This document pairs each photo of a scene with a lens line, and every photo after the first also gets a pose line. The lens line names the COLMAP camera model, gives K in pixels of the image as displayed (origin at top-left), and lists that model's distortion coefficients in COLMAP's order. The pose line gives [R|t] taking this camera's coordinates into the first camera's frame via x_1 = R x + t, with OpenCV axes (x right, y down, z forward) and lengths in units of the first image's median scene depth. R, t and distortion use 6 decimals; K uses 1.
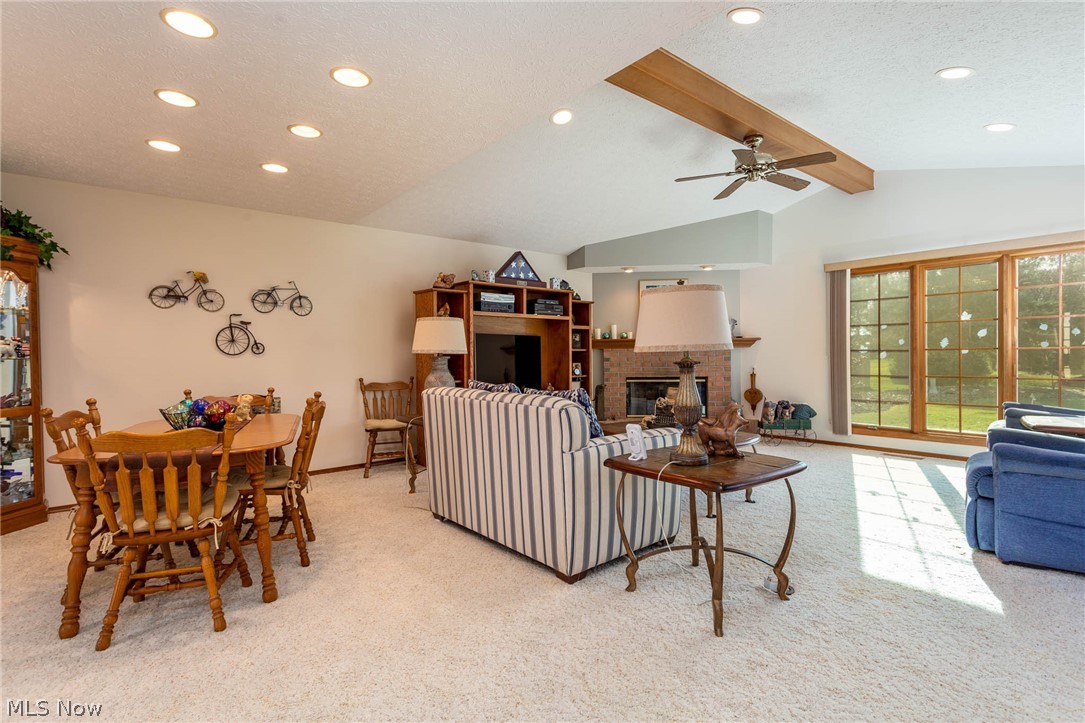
lens RADIAL K [[529.9, 0, 546.0], [0, 529.9, 359.0], [0, 0, 1]] dist [-0.022217, 0.000586]
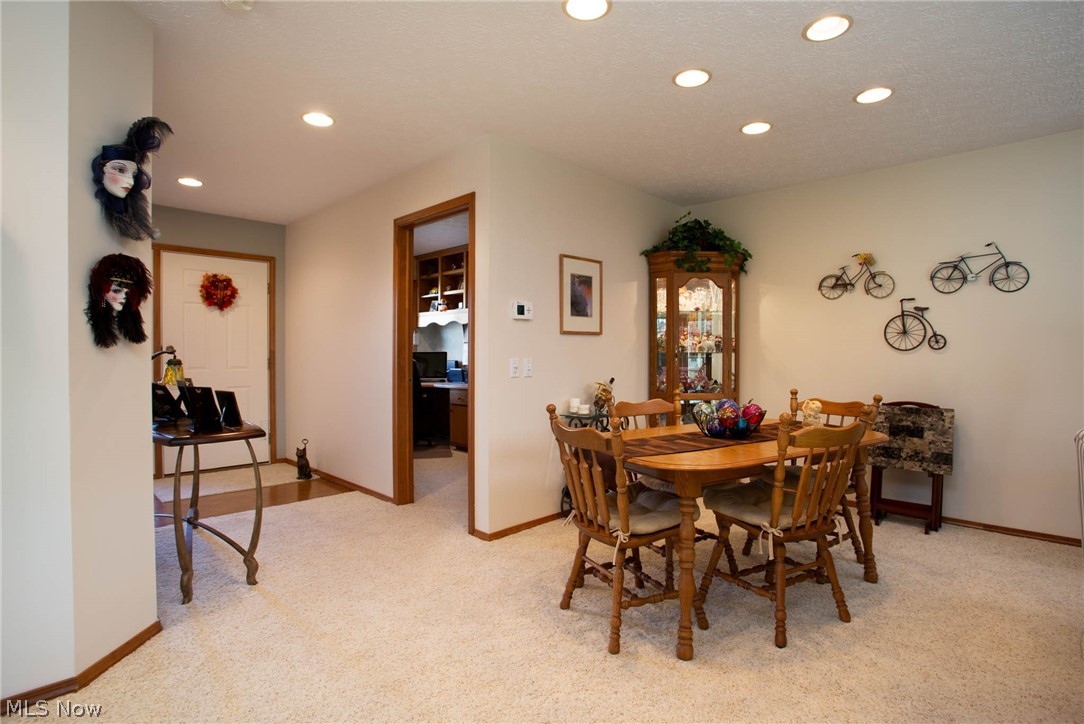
lens RADIAL K [[529.5, 0, 539.6], [0, 529.5, 363.2], [0, 0, 1]] dist [-0.022217, 0.000586]
pose [[0.121274, 0.029846, -0.992170, 0.124111], [-0.012173, 0.999517, 0.028579, -0.004762], [0.992544, 0.008612, 0.121579, 0.365440]]
